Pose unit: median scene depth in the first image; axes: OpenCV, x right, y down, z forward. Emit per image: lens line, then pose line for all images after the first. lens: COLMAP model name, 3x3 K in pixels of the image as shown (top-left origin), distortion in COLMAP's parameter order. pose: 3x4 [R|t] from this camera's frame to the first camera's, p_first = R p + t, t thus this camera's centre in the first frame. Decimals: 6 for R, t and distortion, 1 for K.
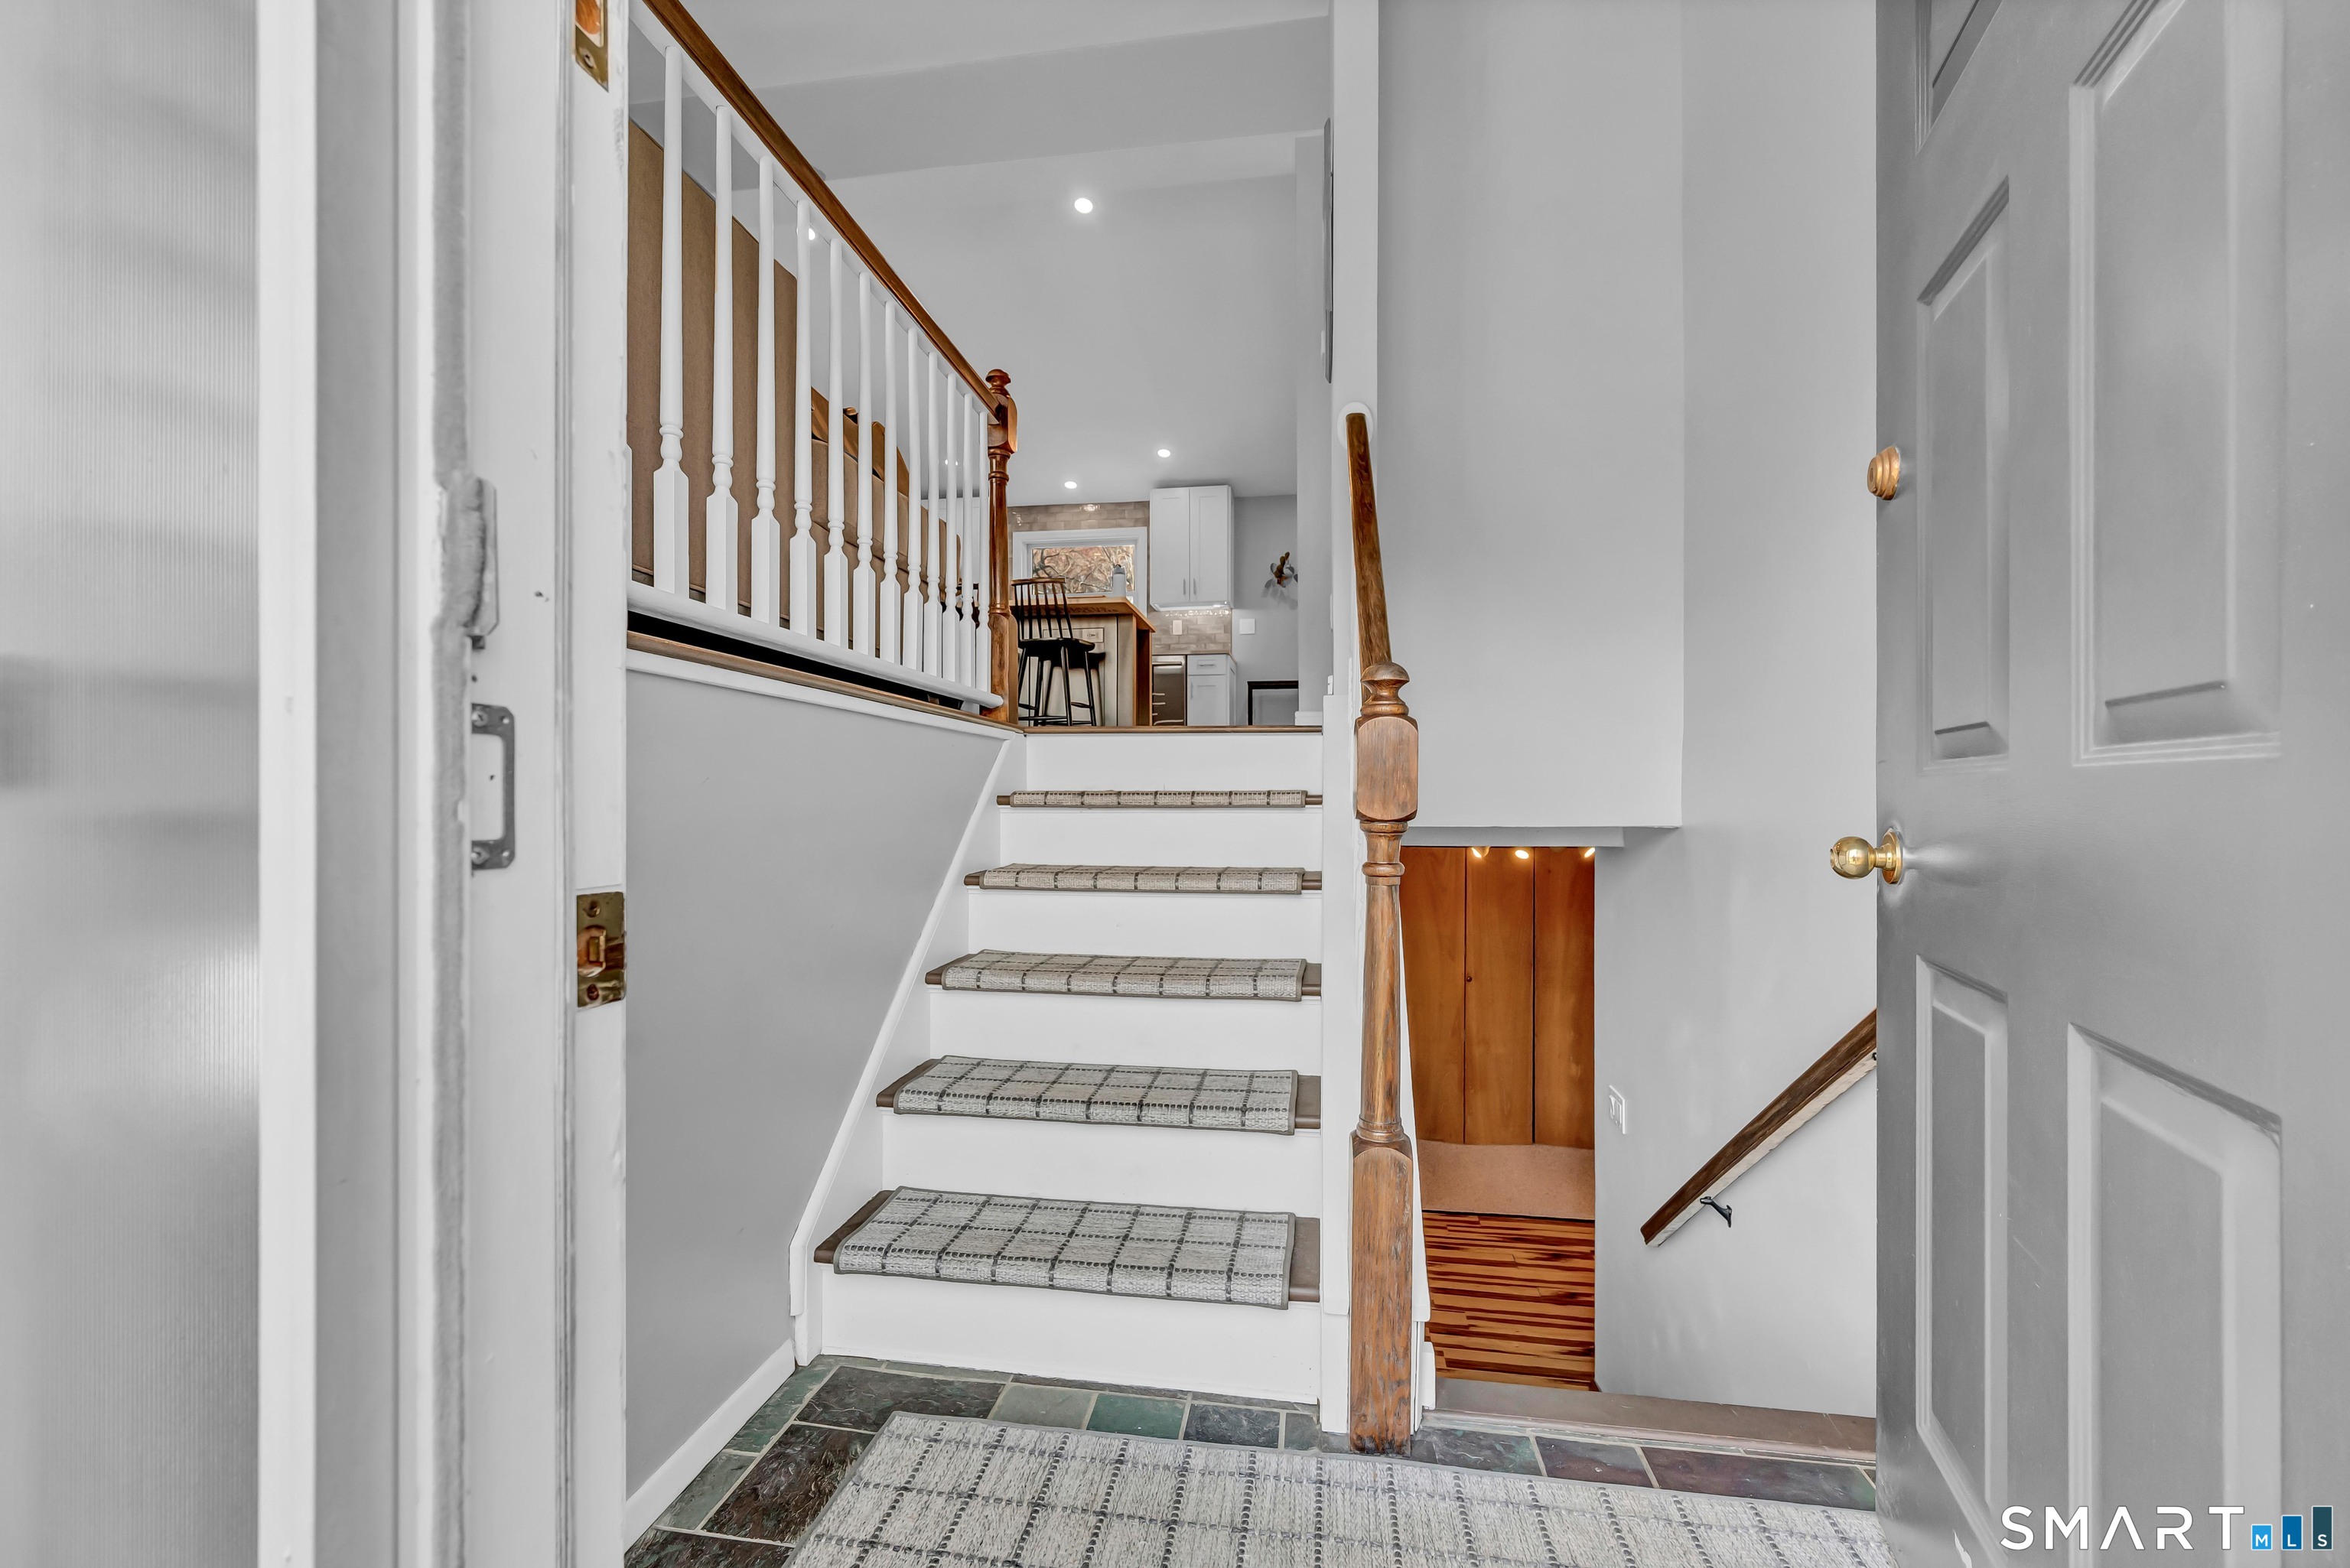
lens RADIAL K [[957.9, 0, 1170.7], [0, 957.9, 789.8], [0, 0, 1]] dist [-0.004736, 0.000737]
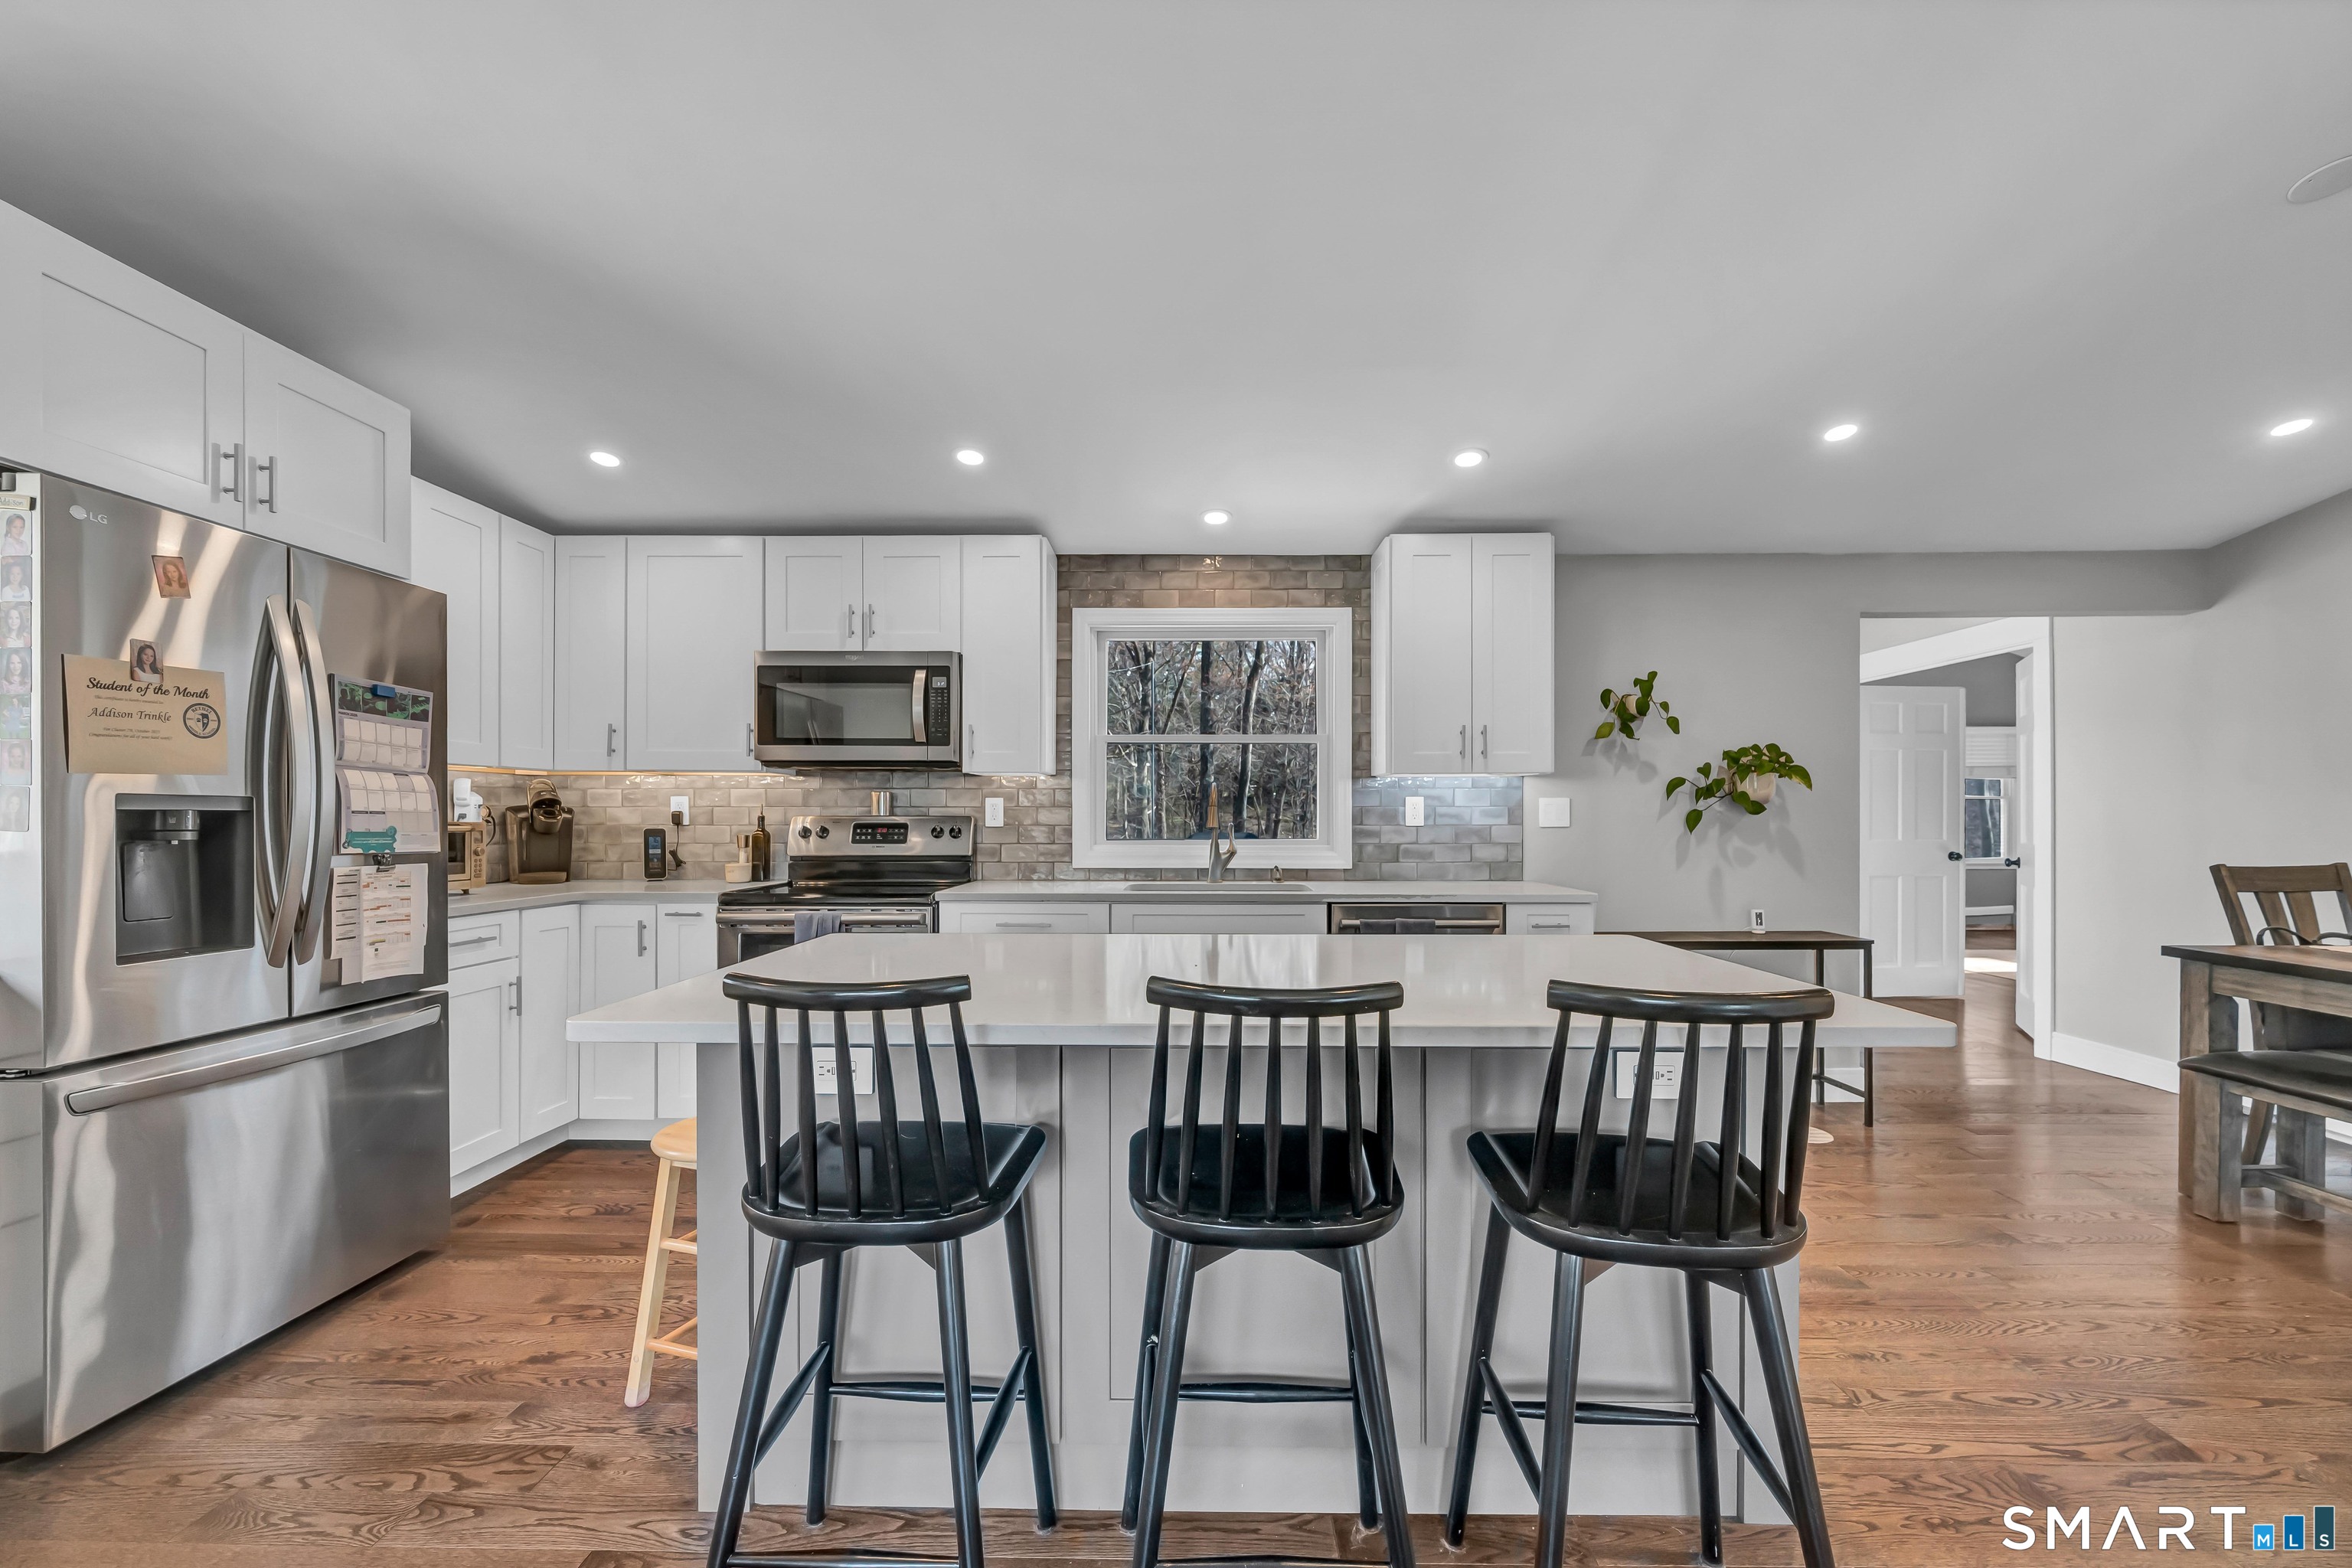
lens RADIAL K [[958.8, 0, 1164.7], [0, 958.8, 831.0], [0, 0, 1]] dist [-0.004736, 0.000737]
pose [[0.991255, -0.002489, 0.131939, -0.189569], [0.000416, 0.999876, 0.015738, -0.168111], [-0.131962, -0.015546, 0.991133, 0.523335]]
